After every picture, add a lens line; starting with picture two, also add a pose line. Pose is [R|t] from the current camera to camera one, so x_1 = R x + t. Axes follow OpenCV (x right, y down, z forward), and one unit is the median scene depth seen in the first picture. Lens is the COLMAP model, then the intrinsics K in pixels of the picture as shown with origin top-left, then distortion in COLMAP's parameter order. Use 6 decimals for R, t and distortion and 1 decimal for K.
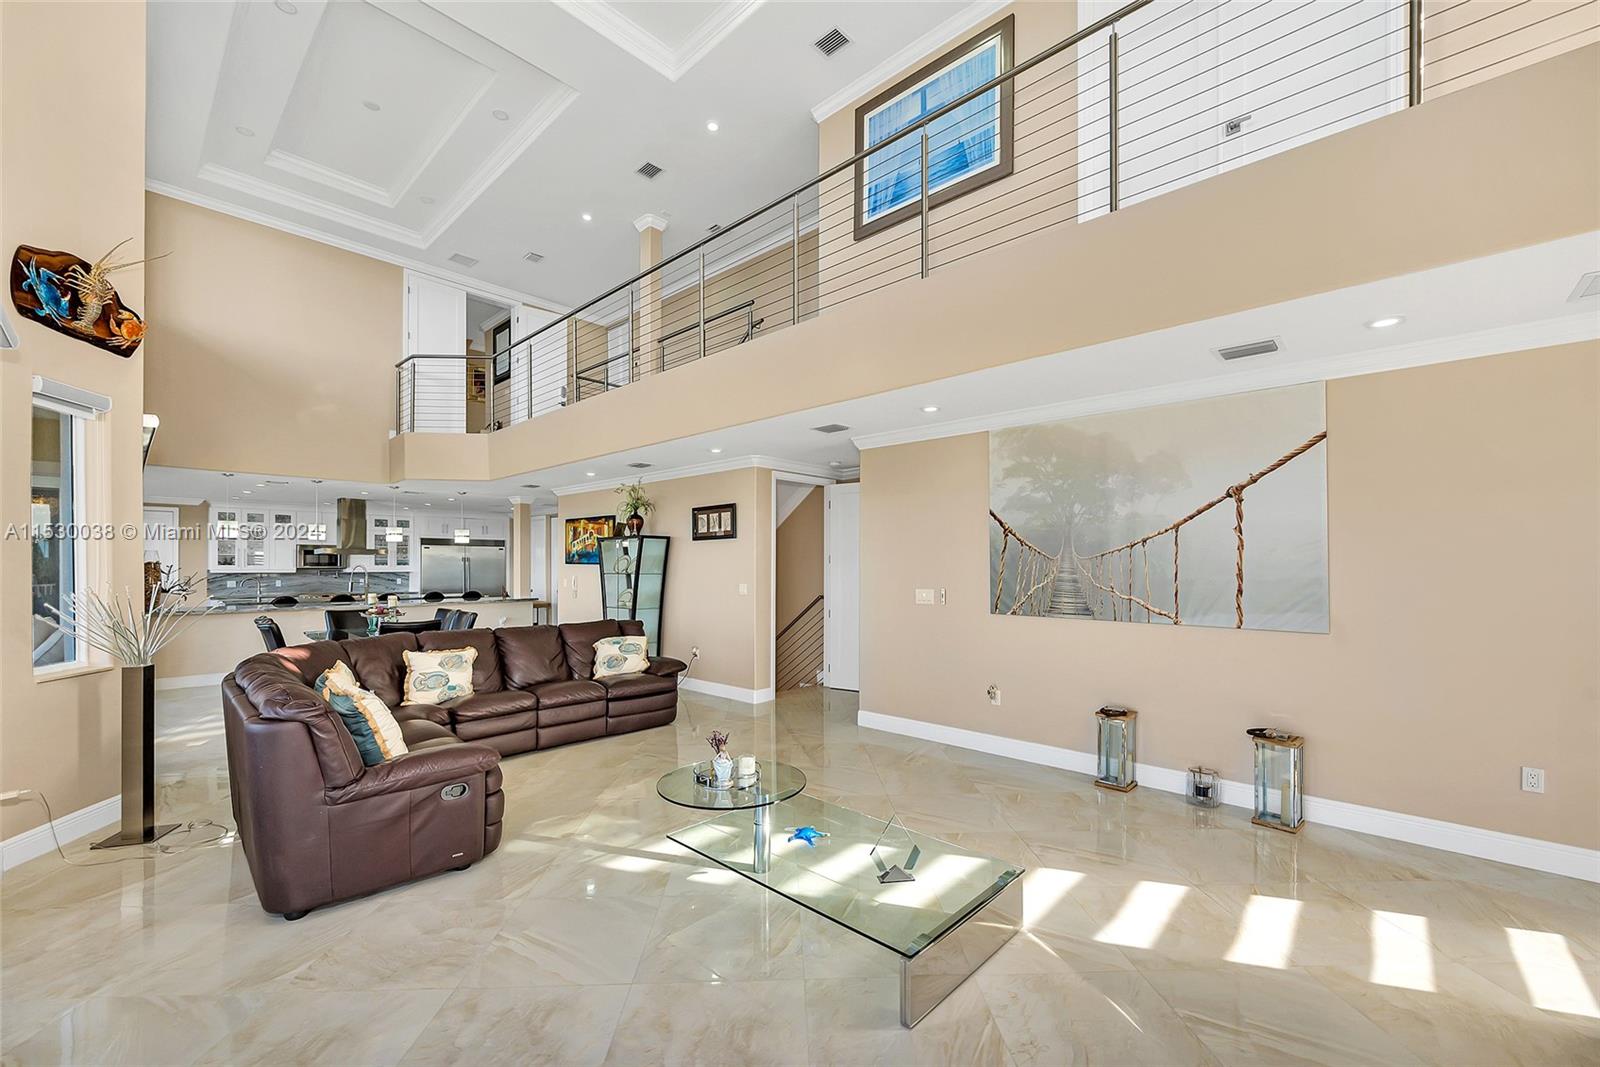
lens RADIAL K [[637.1, 0, 802.1], [0, 637.1, 567.1], [0, 0, 1]] dist [-0.004271, 0.000476]
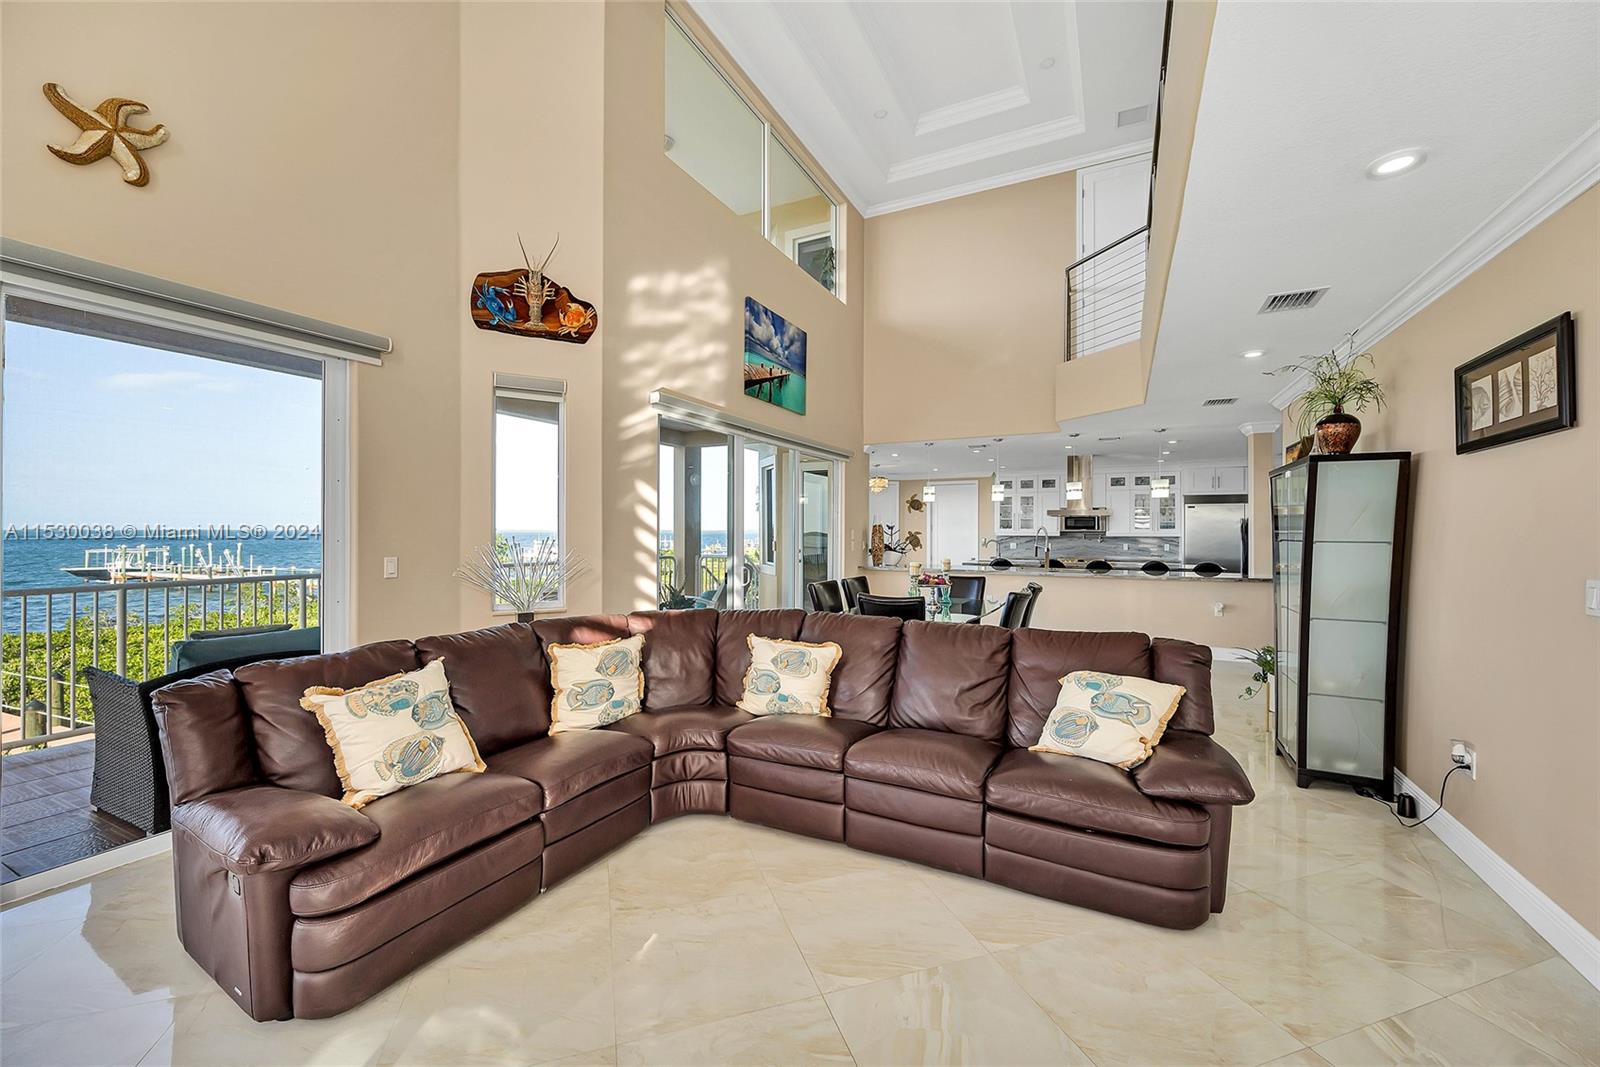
lens RADIAL K [[637.1, 0, 799.8], [0, 637.1, 520.5], [0, 0, 1]] dist [-0.004271, 0.000476]
pose [[0.283255, -0.016070, -0.958910, 0.078131], [-0.003870, 0.999832, -0.017899, 0.005960], [0.959037, 0.008781, 0.283145, 0.534110]]
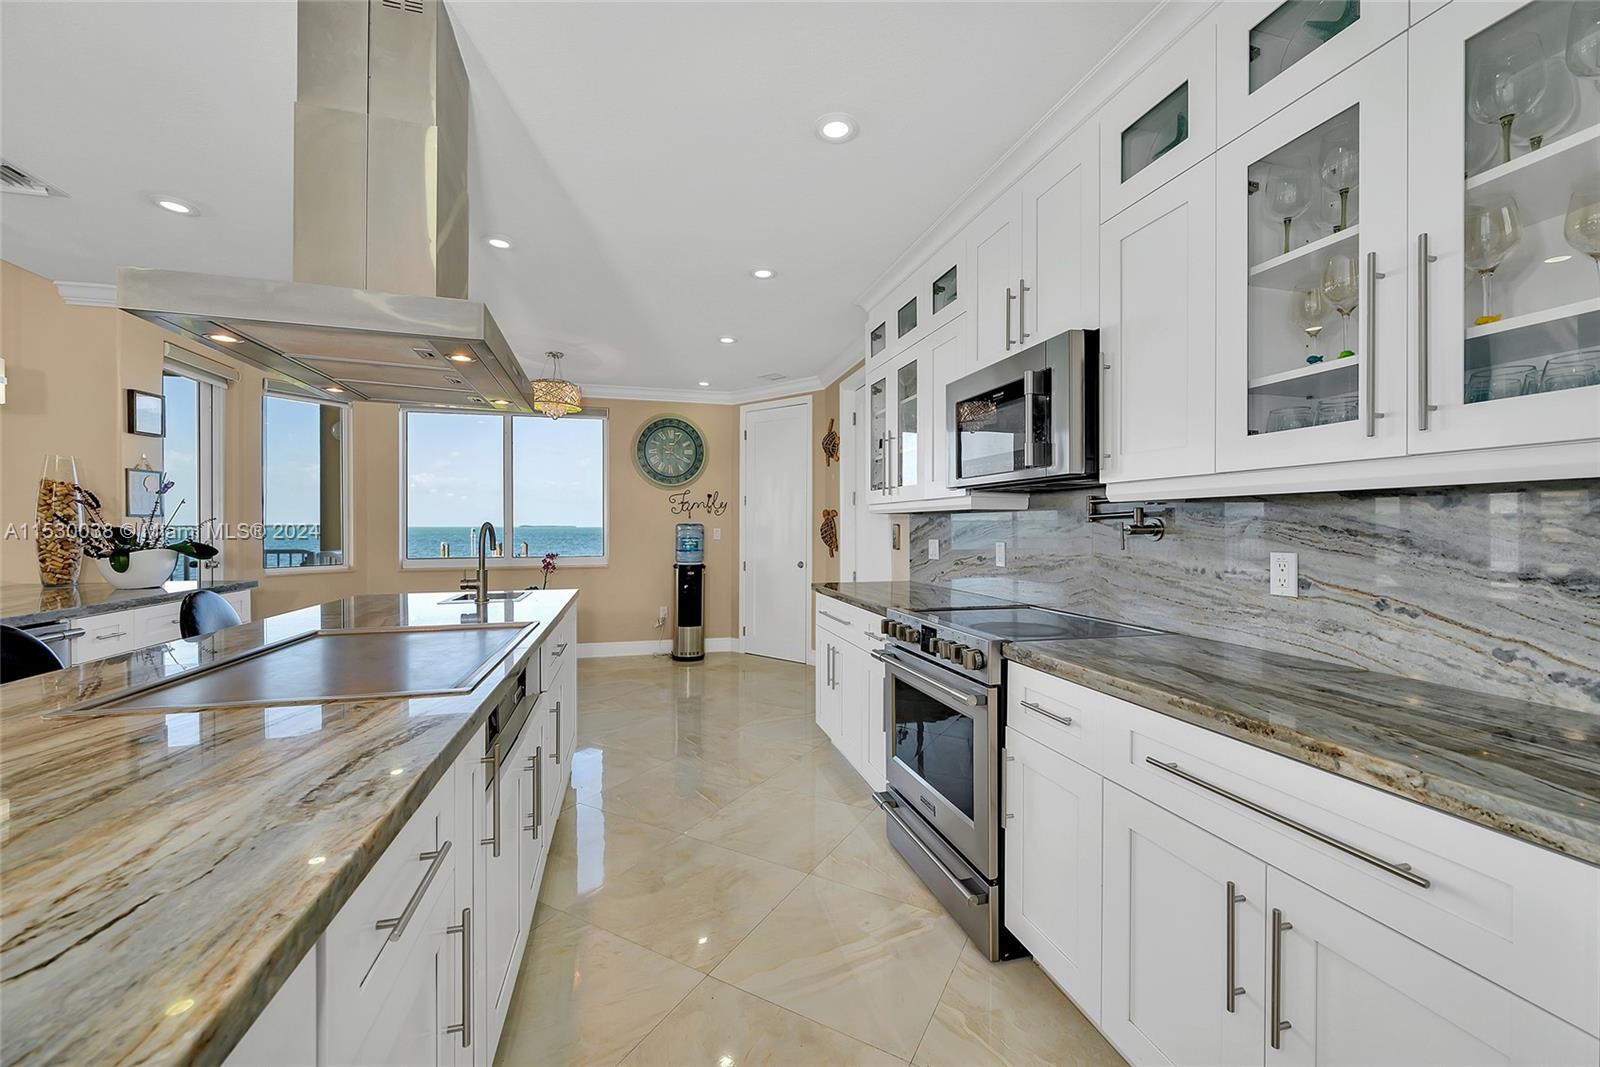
lens RADIAL K [[637.1, 0, 790.8], [0, 637.1, 526.7], [0, 0, 1]] dist [-0.004271, 0.000476]
pose [[-0.523004, 0.000042, -0.852330, -0.943151], [-0.001185, 0.999999, 0.000776, 0.023704], [0.852329, 0.001416, -0.523004, 1.752579]]
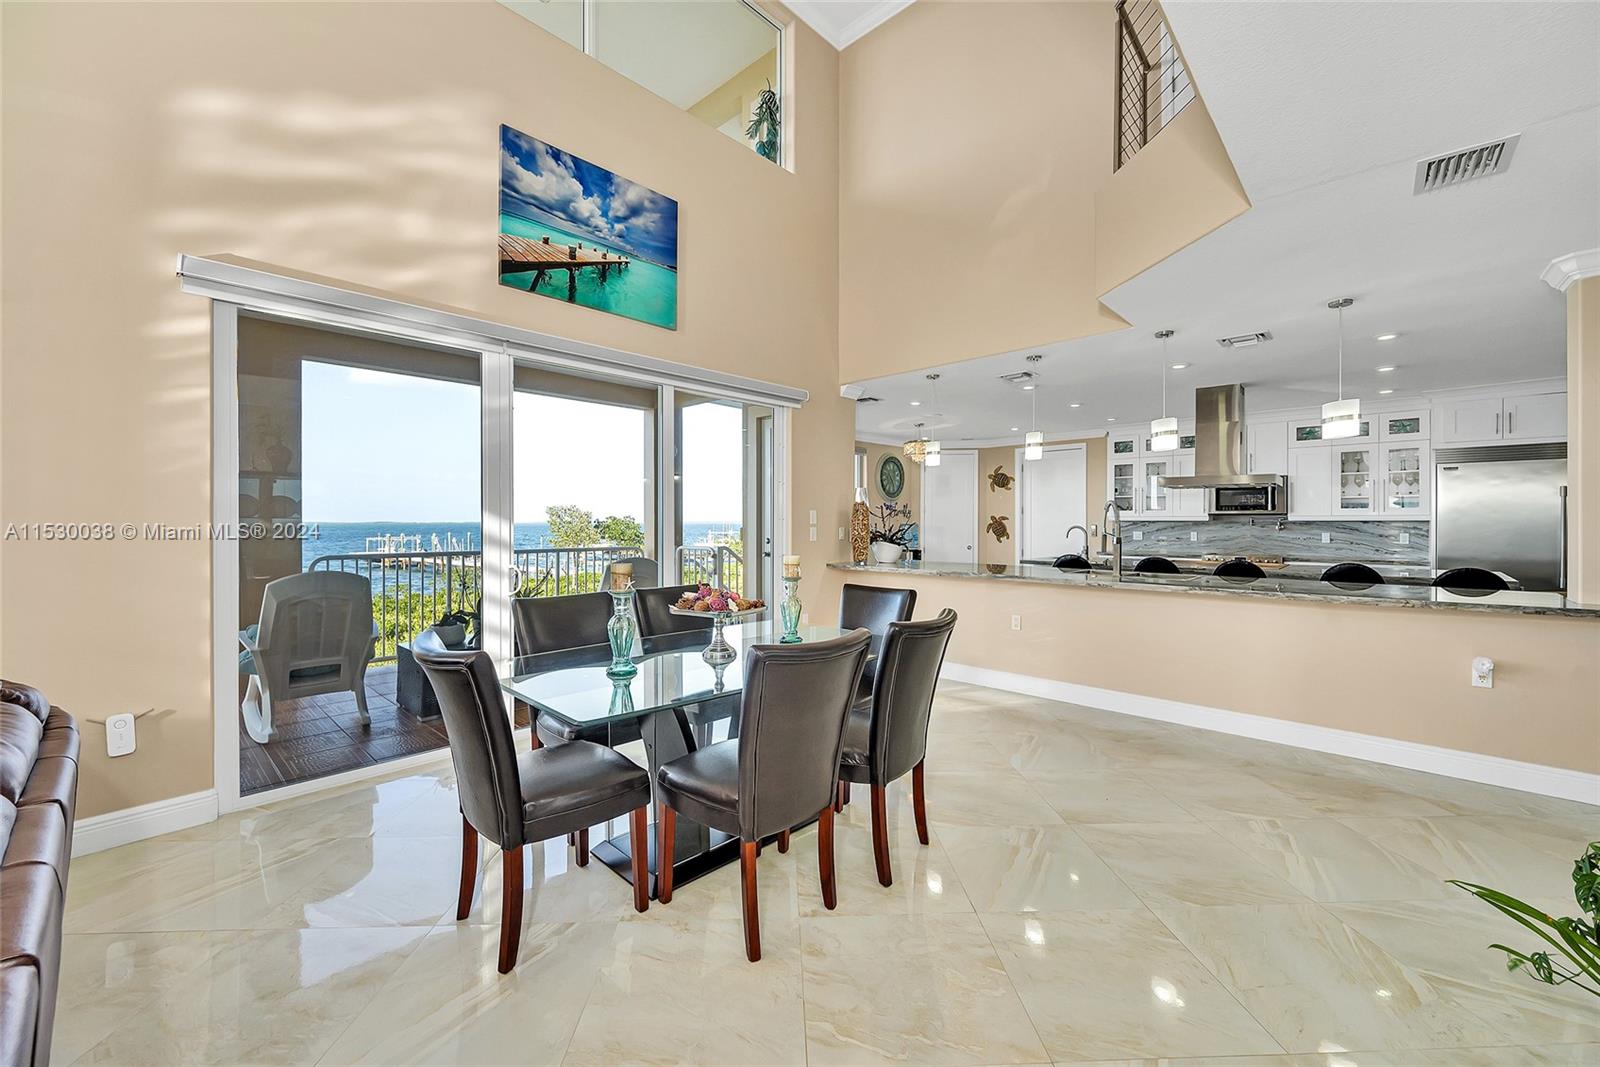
lens RADIAL K [[637.1, 0, 797.3], [0, 637.1, 517.0], [0, 0, 1]] dist [-0.004271, 0.000476]
pose [[0.002706, -0.008743, -0.999958, -0.227961], [-0.001761, 0.999960, -0.008748, 0.018215], [0.999995, 0.001785, 0.002690, 0.941975]]
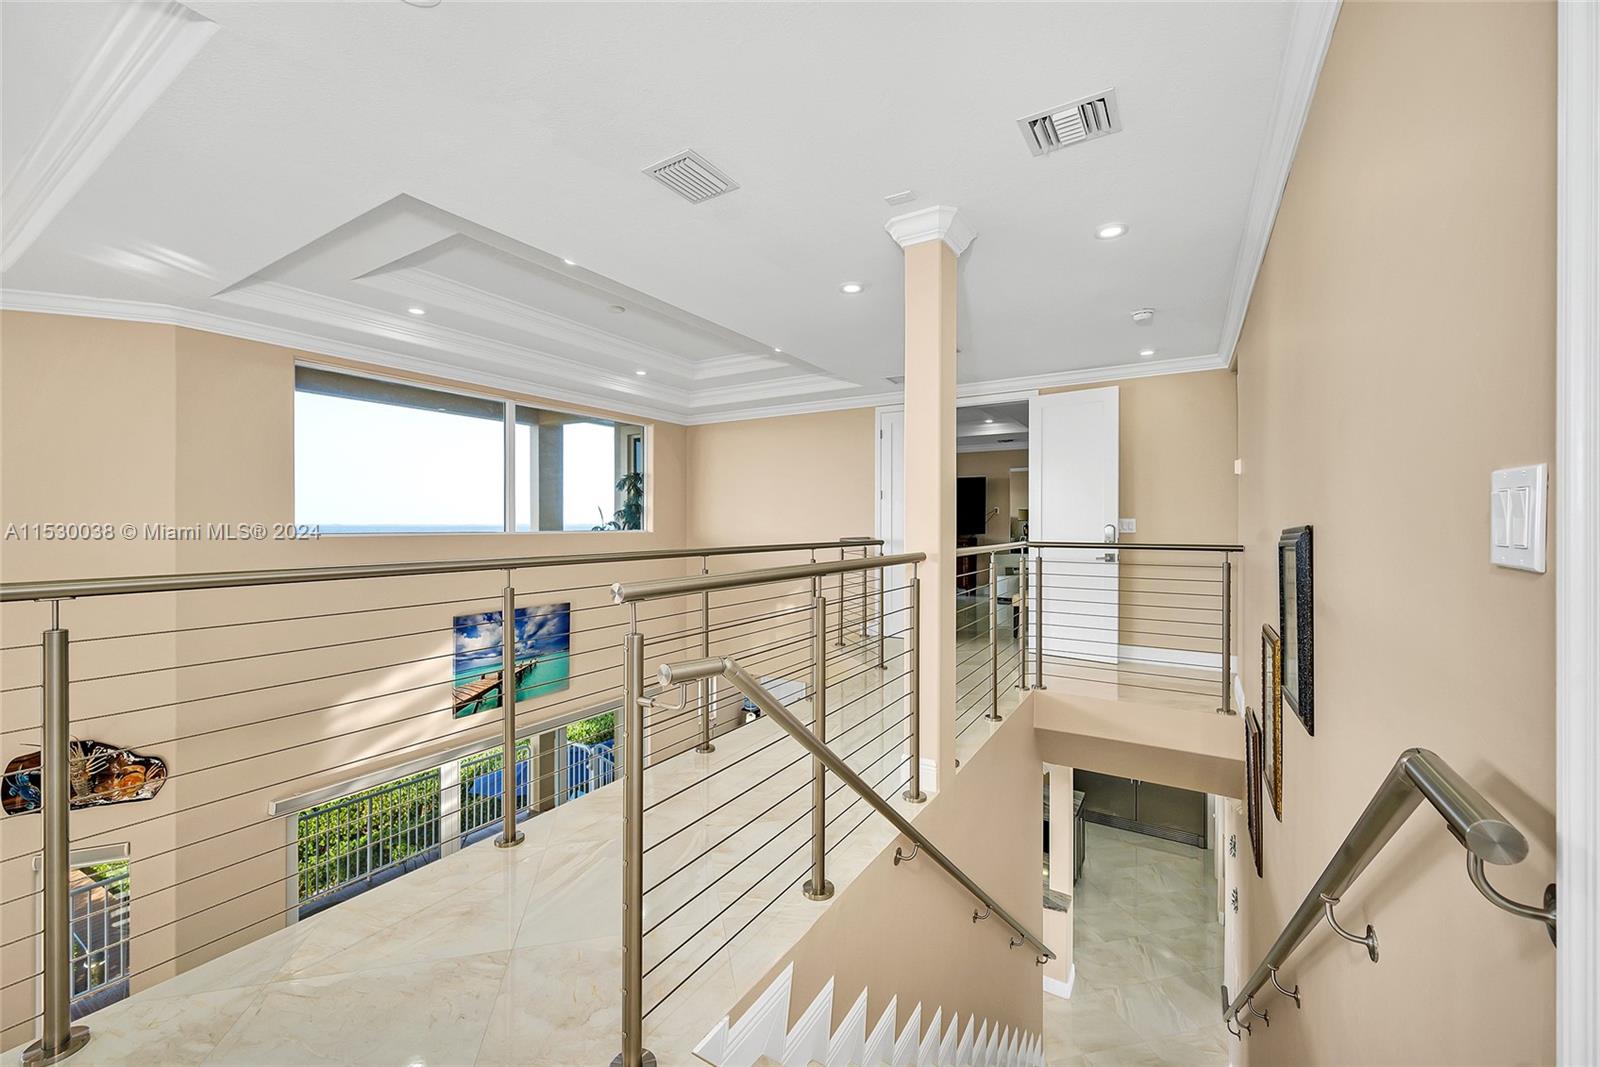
lens RADIAL K [[637.1, 0, 799.4], [0, 637.1, 522.8], [0, 0, 1]] dist [-0.004271, 0.000476]
pose [[0.197882, -0.003206, -0.980221, 0.130502], [-0.003034, 0.999988, -0.003883, -0.420117], [0.980221, 0.003742, 0.197869, 0.969209]]
